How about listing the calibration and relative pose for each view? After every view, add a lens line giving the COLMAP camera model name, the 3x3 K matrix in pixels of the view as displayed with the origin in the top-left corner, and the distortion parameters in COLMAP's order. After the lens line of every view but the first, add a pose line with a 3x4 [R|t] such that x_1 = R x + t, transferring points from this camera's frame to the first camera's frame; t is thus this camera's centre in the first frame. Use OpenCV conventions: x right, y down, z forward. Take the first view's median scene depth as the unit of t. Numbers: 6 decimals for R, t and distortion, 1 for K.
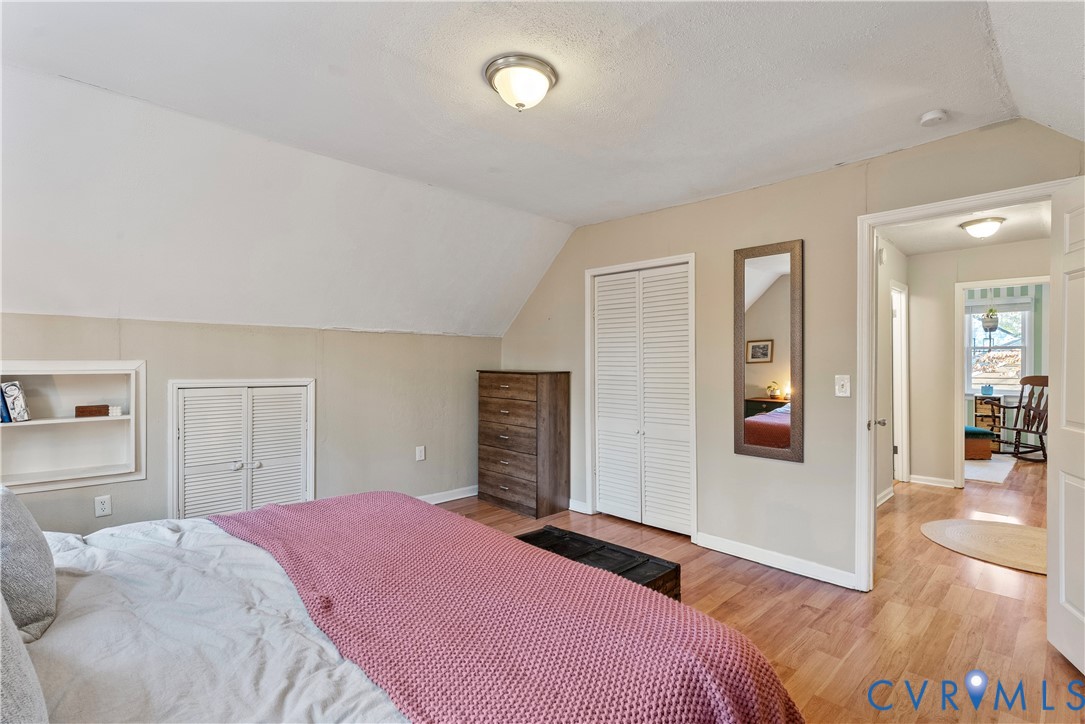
lens RADIAL K [[507.3, 0, 542.5], [0, 507.3, 362.0], [0, 0, 1]] dist [-0.013901, -0.000030]
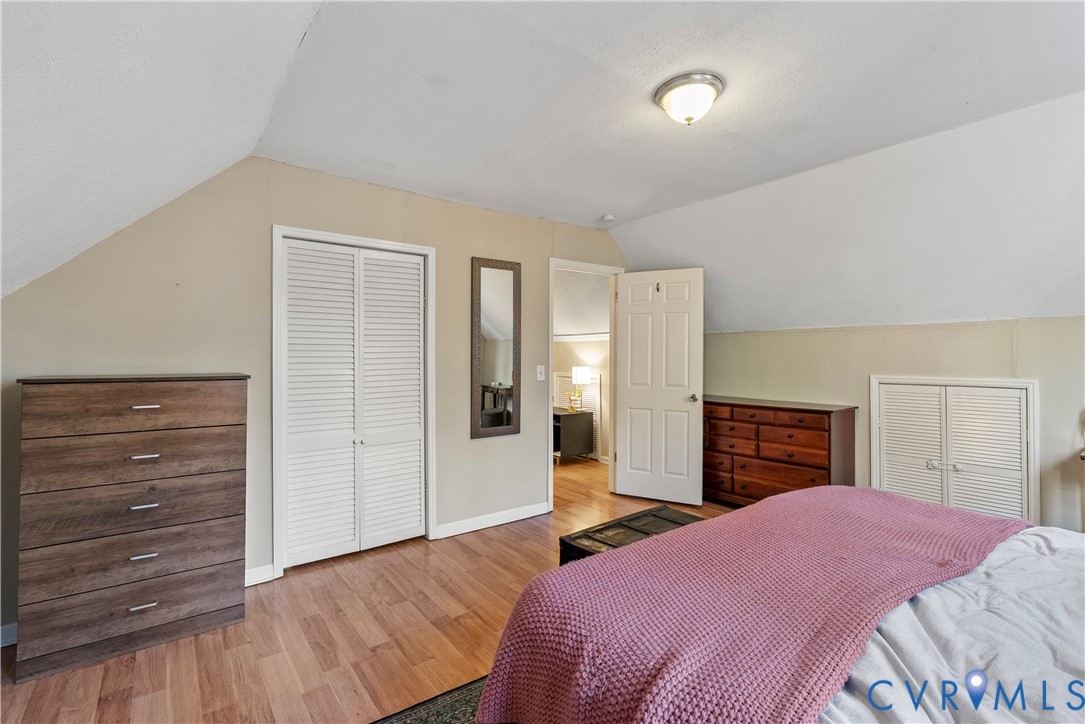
lens RADIAL K [[497.7, 0, 541.4], [0, 497.7, 357.6], [0, 0, 1]] dist [0.000137, -0.000151]
pose [[0.116911, -0.002624, 0.993139, -0.654524], [0.007535, 0.999970, 0.001755, 0.000454], [-0.993114, 0.007278, 0.116927, 0.680505]]
